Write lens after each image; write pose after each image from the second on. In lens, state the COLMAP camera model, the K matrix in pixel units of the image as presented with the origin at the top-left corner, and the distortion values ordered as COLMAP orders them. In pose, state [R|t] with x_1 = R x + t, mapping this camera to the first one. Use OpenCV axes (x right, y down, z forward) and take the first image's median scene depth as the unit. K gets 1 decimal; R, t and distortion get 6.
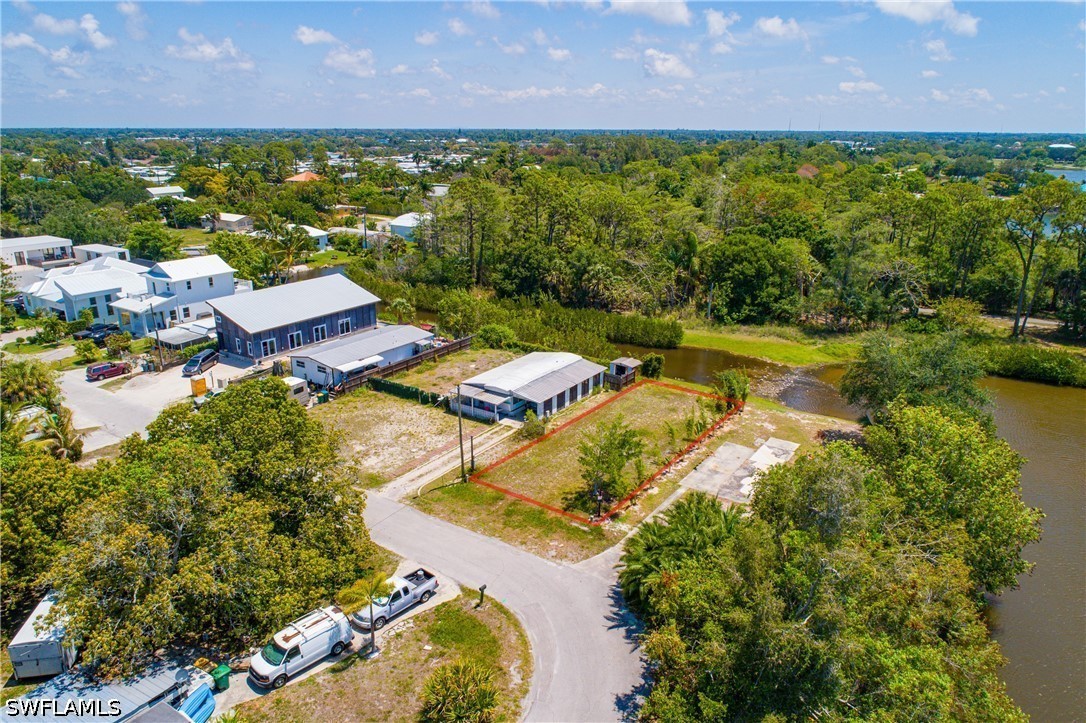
lens RADIAL K [[724.2, 0, 543.0], [0, 724.2, 361.5], [0, 0, 1]] dist [-0.003242, 0.002978]
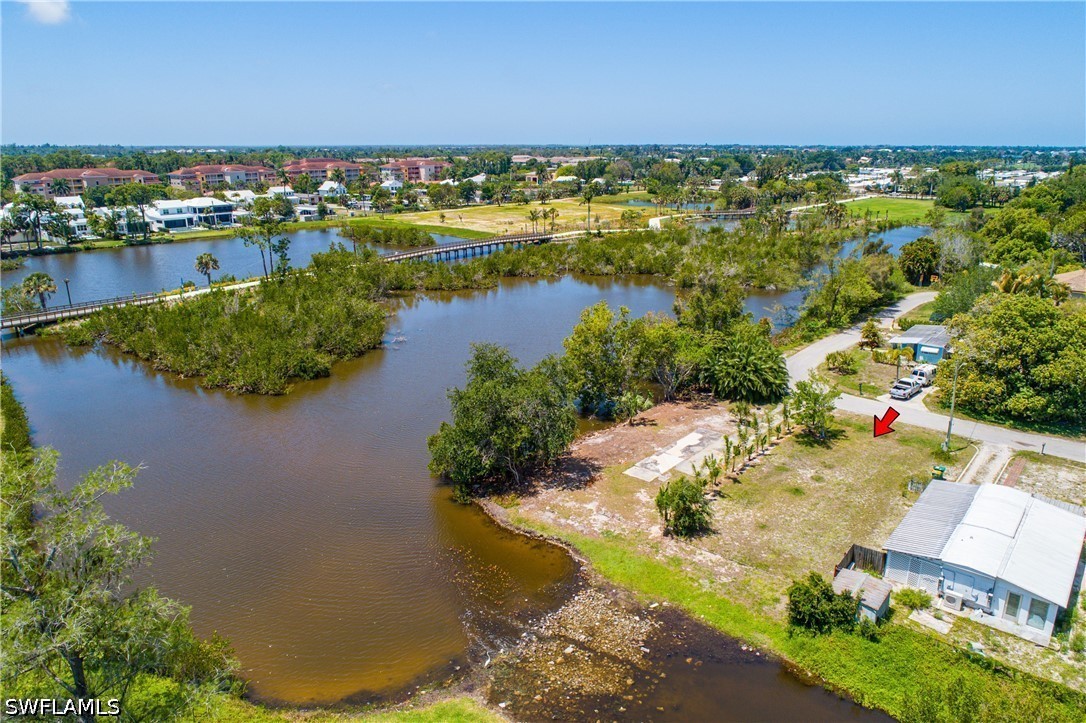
lens RADIAL K [[734.0, 0, 543.0], [0, 734.0, 361.5], [0, 0, 1]] dist [-0.006779, -0.000808]
pose [[-0.995636, -0.030216, 0.088296, 0.357305], [0.025679, 0.820909, 0.570481, -0.525042], [-0.089721, 0.570258, -0.816551, 1.613982]]
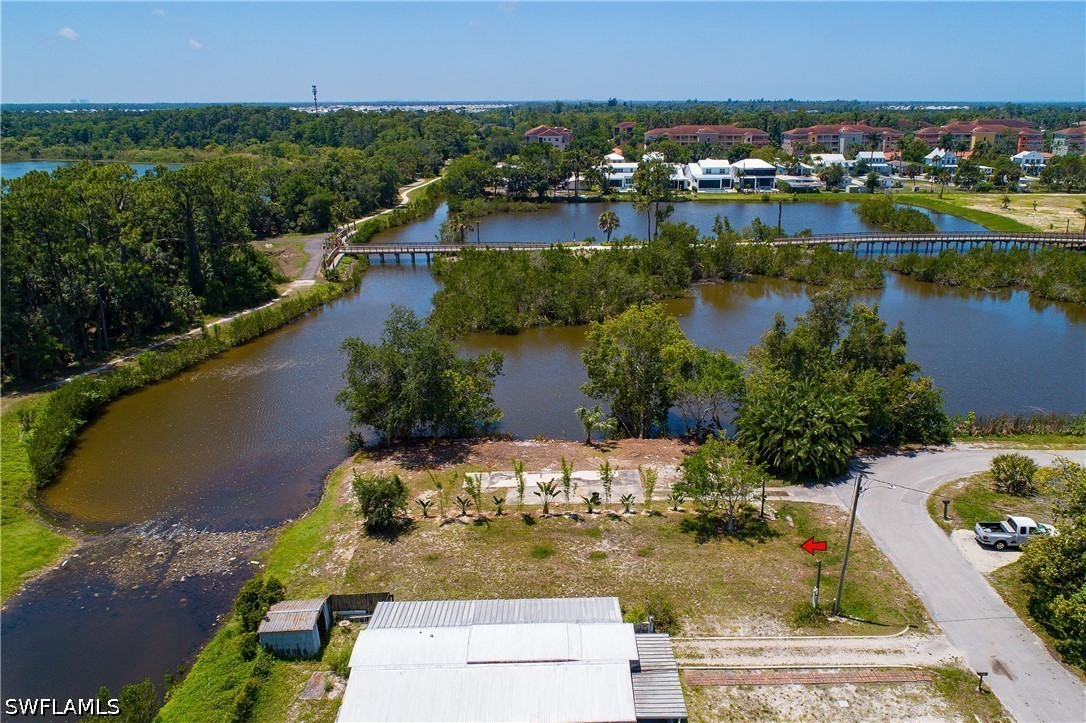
lens RADIAL K [[863.8, 0, 574.6], [0, 863.8, 361.8], [0, 0, 1]] dist [-0.010607, -0.000647]
pose [[-0.597376, -0.237259, 0.766061, -0.459045], [0.250186, 0.852427, 0.459103, -0.417688], [-0.761938, 0.465915, -0.449860, 1.229888]]
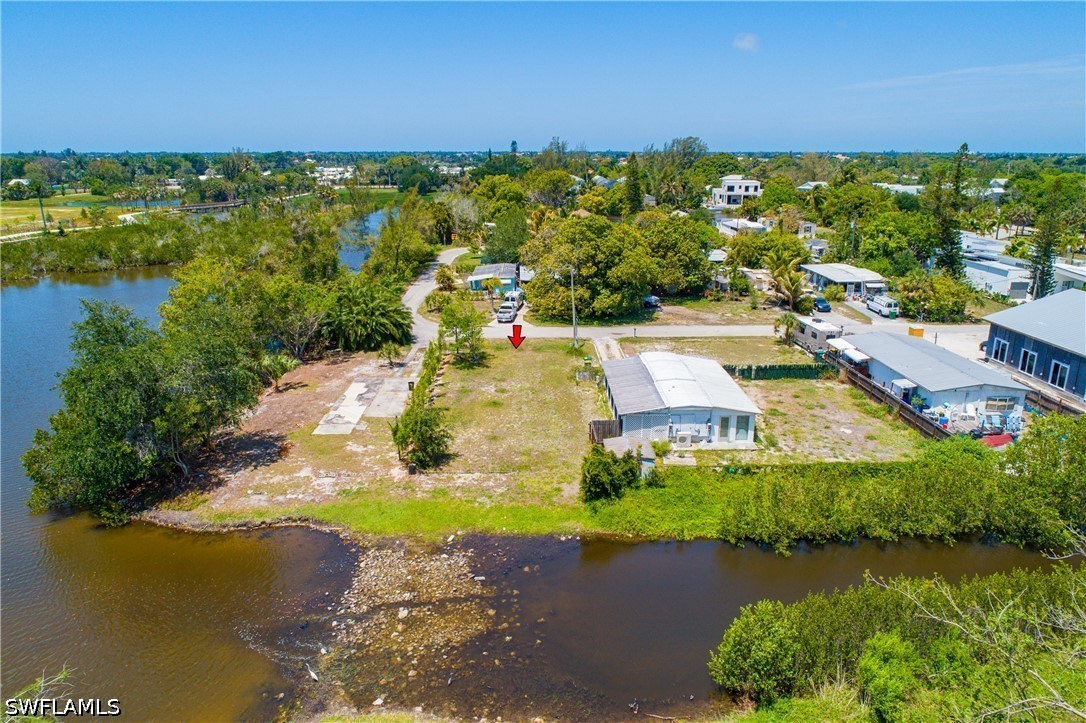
lens RADIAL K [[734.0, 0, 543.0], [0, 734.0, 361.5], [0, 0, 1]] dist [-0.006779, -0.000808]
pose [[-0.811993, 0.158620, -0.561700, 0.556090], [-0.183501, 0.844187, 0.503661, -0.382457], [0.554071, 0.512042, -0.656367, 1.536061]]
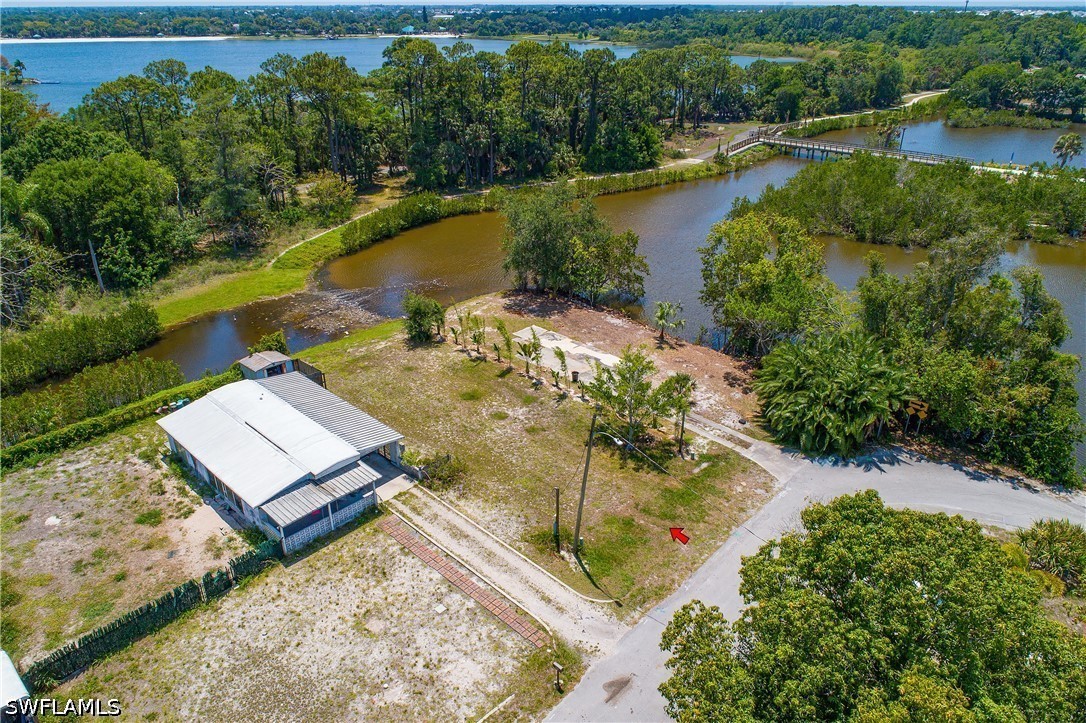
lens RADIAL K [[734.0, 0, 543.0], [0, 734.0, 361.5], [0, 0, 1]] dist [-0.006779, -0.000808]
pose [[0.153703, -0.439095, 0.885196, -0.530250], [0.308119, 0.872472, 0.379283, -0.208818], [-0.938849, 0.214448, 0.269395, 0.683300]]
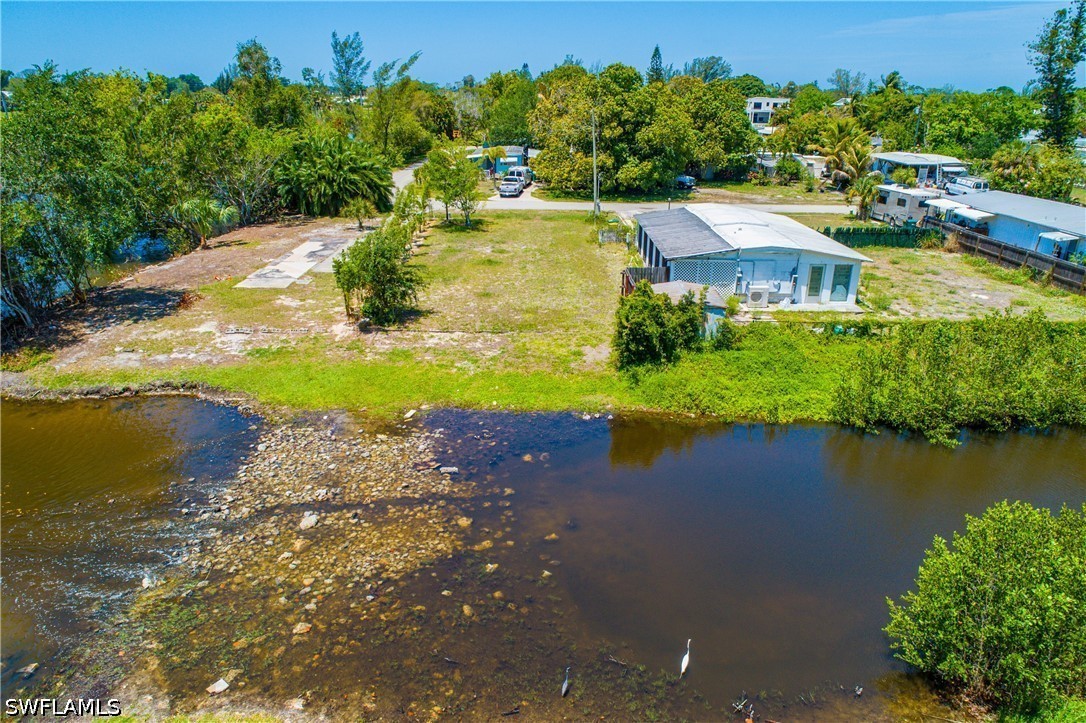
lens RADIAL K [[724.2, 0, 543.0], [0, 724.2, 361.5], [0, 0, 1]] dist [-0.003242, 0.002978]
pose [[-0.820616, 0.185166, -0.540650, 0.447273], [-0.192250, 0.801467, 0.566296, -0.196726], [0.538172, 0.568652, -0.622098, 1.432801]]
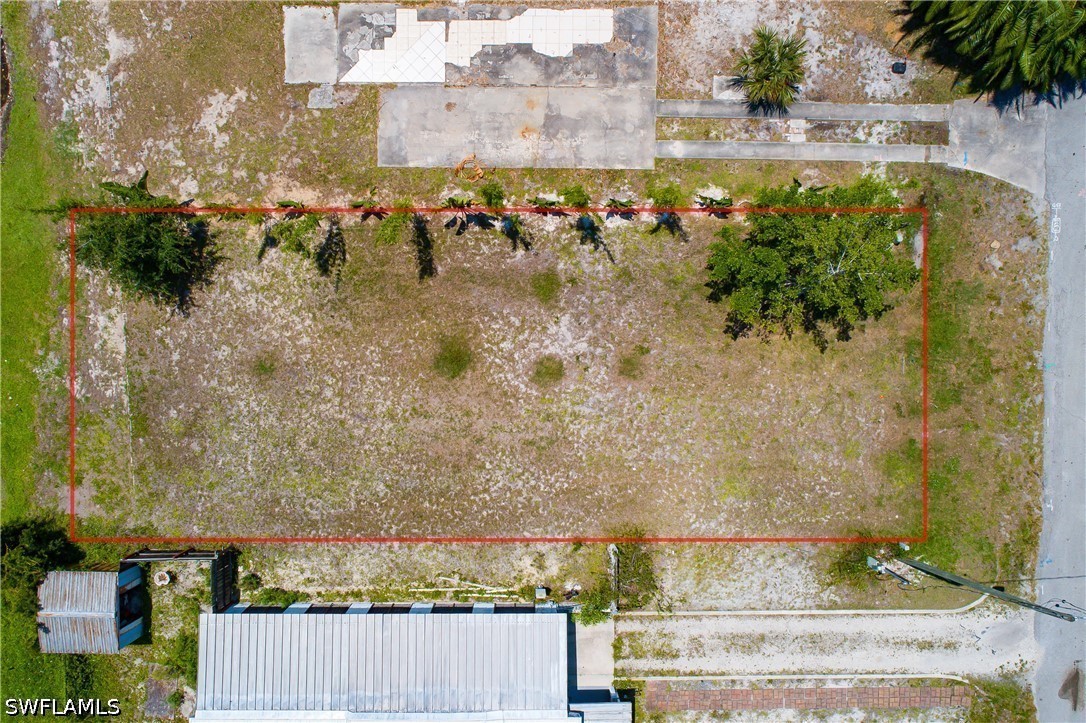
lens RADIAL K [[734.0, 0, 543.0], [0, 734.0, 361.5], [0, 0, 1]] dist [-0.006779, -0.000808]
pose [[-0.569824, -0.820237, -0.050123, 0.124758], [0.255966, -0.235120, 0.937657, -0.260642], [-0.780885, 0.521470, 0.343929, 0.801170]]
